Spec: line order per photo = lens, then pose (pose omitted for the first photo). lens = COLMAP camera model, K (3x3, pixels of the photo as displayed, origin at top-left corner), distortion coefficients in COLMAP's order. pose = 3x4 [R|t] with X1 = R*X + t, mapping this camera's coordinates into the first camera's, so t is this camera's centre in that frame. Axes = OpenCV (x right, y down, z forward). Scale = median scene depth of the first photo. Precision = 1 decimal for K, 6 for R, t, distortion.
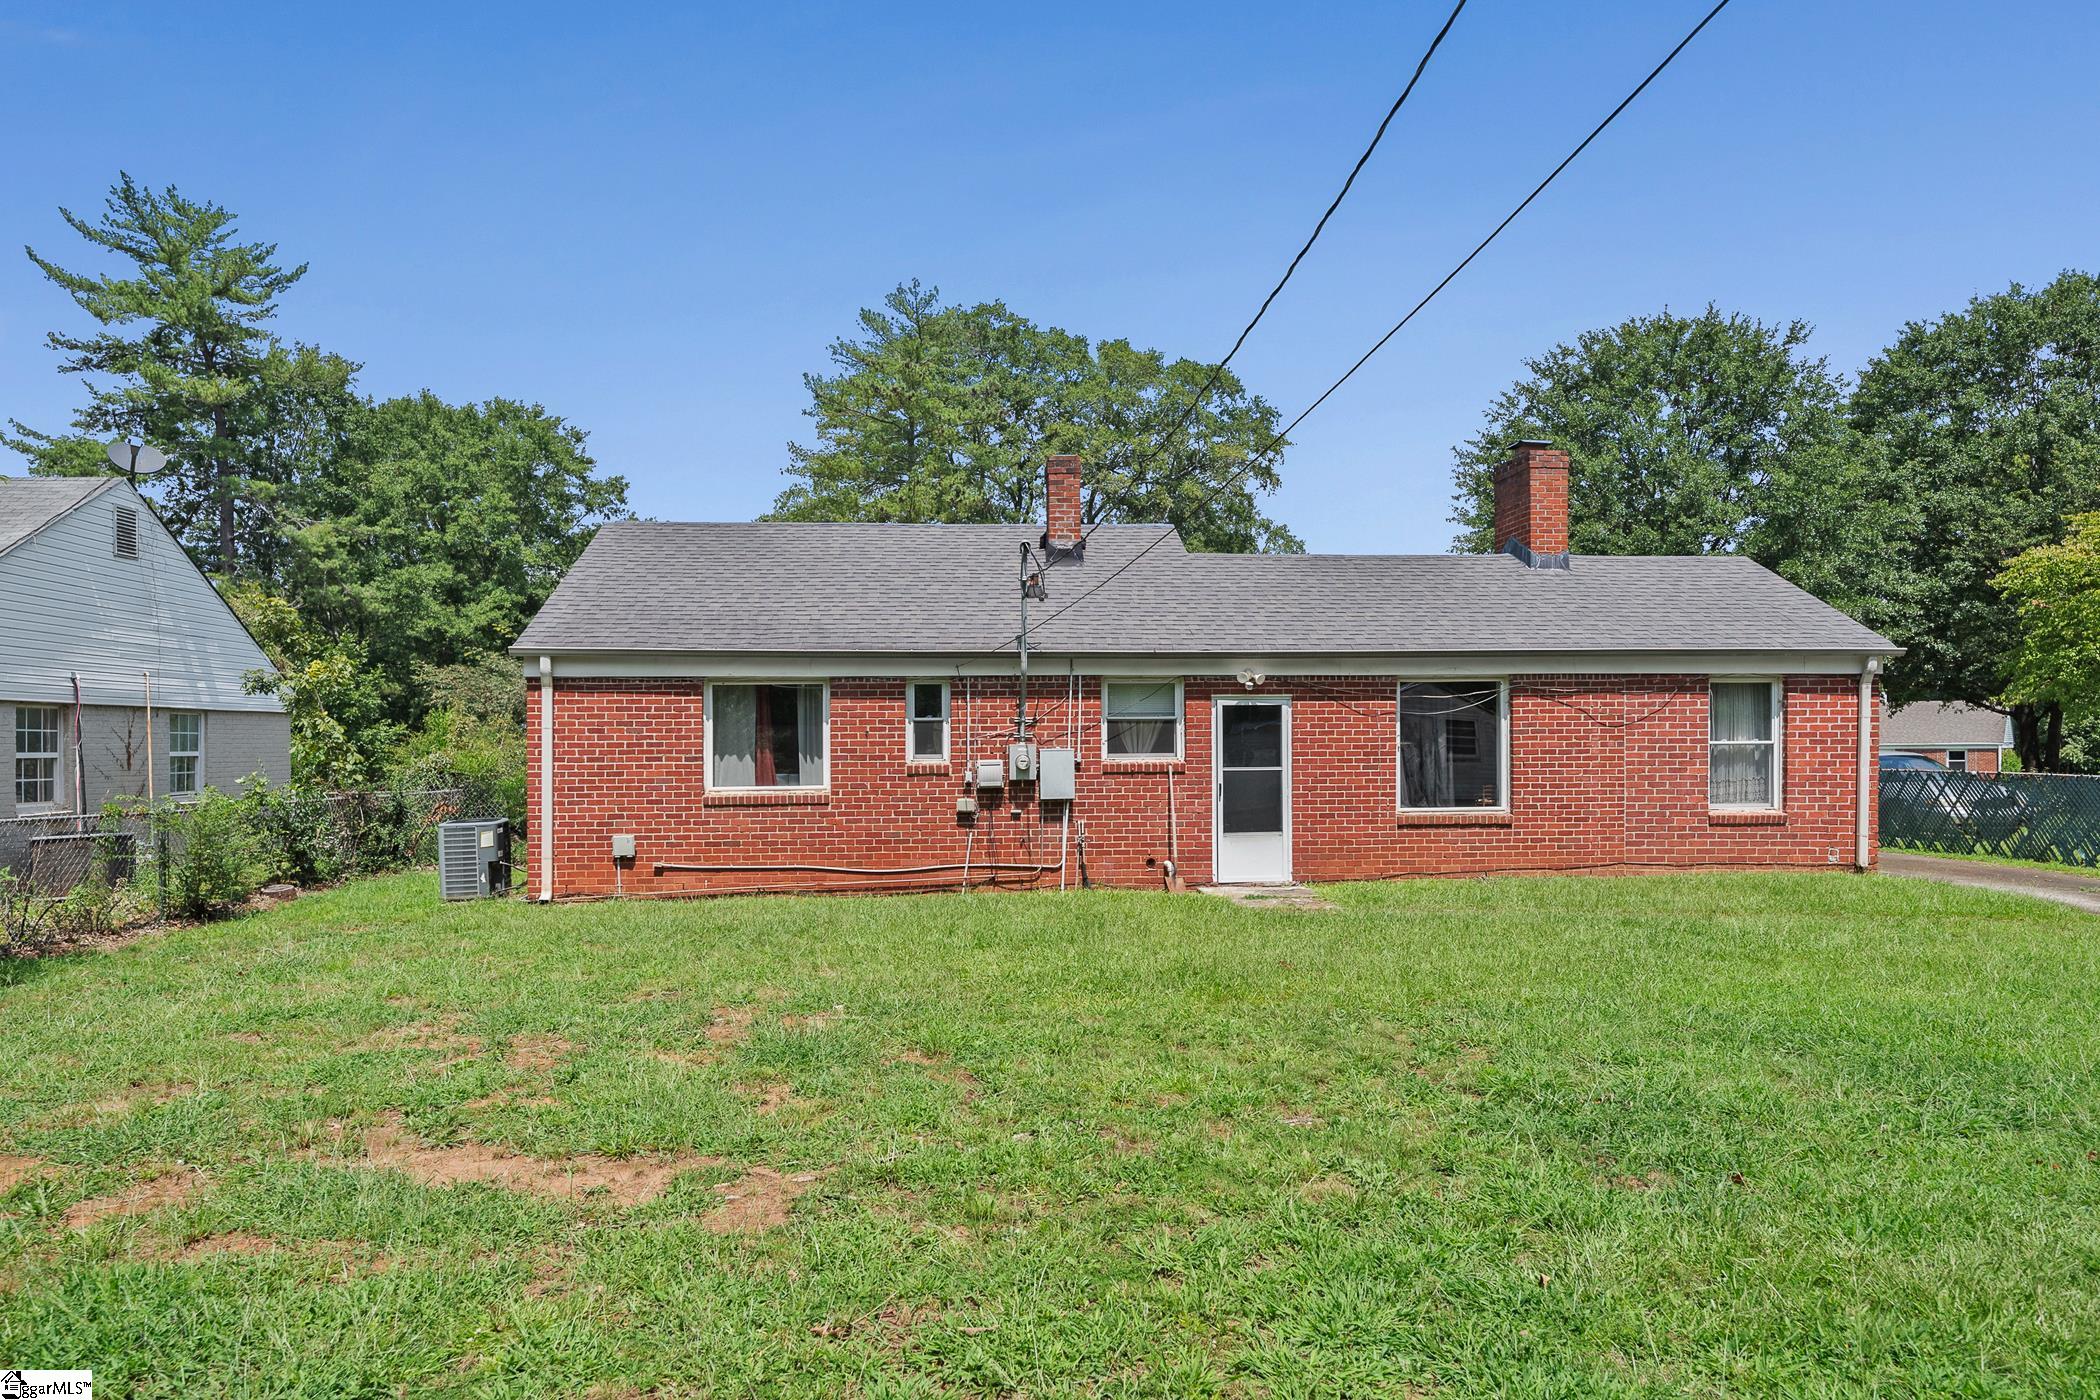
lens RADIAL K [[1330.4, 0, 1055.7], [0, 1330.4, 749.7], [0, 0, 1]] dist [-0.005627, 0.001445]
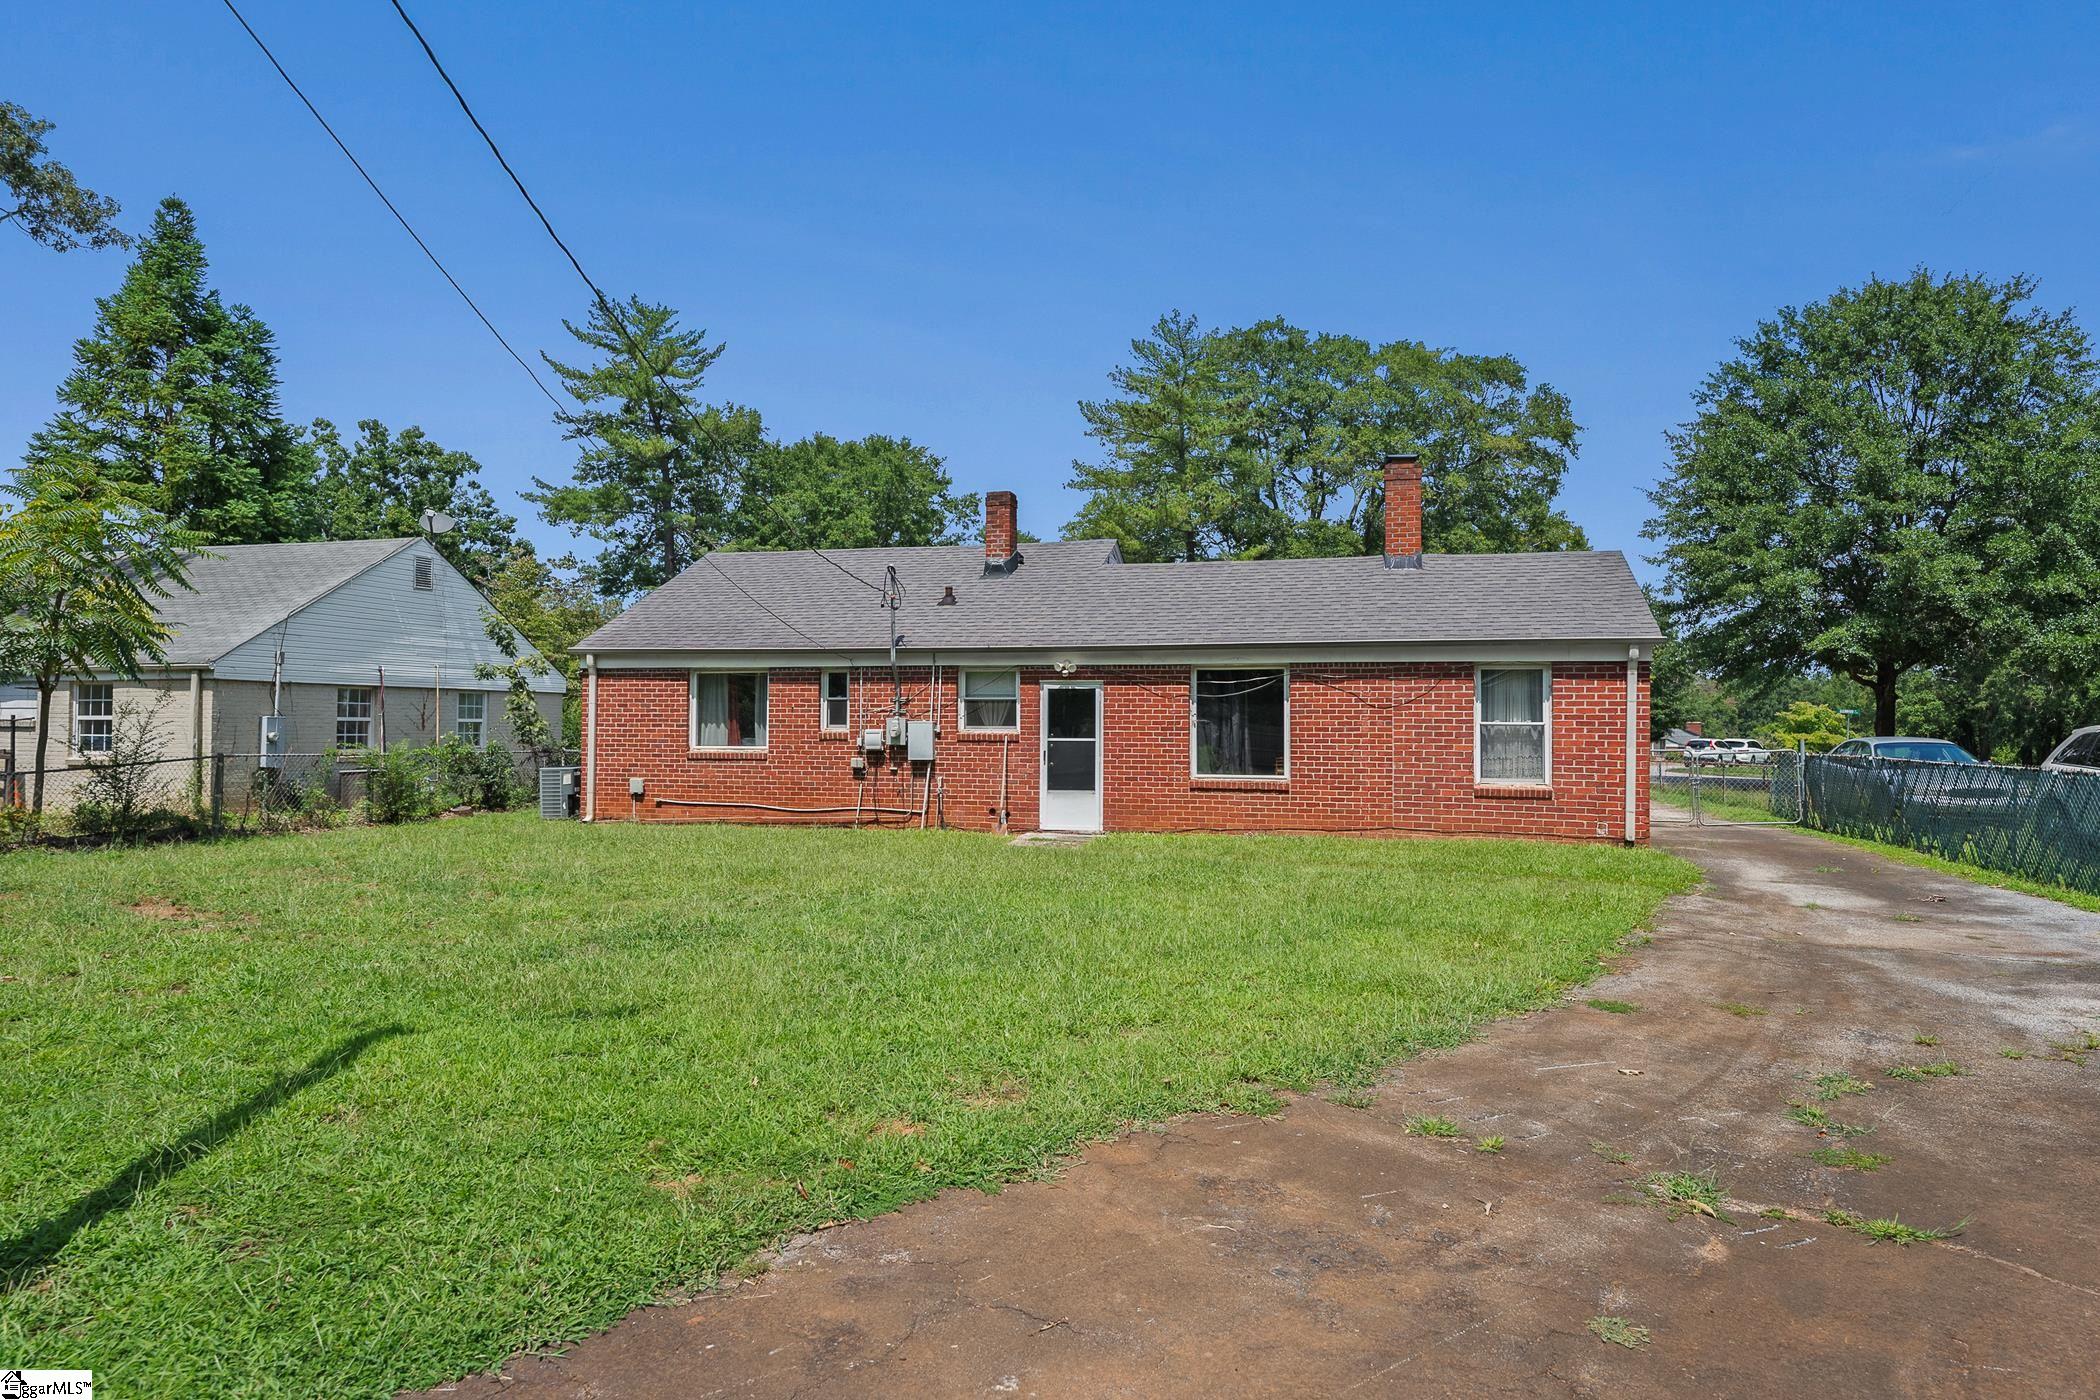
lens RADIAL K [[1275.8, 0, 1050.3], [0, 1275.8, 700.1], [0, 0, 1]] dist [-0.002571, 0.000794]
pose [[0.939011, 0.005181, -0.343849, 0.522575], [-0.013465, 0.999674, -0.021708, 0.003373], [0.343625, 0.025013, 0.938774, -0.130619]]
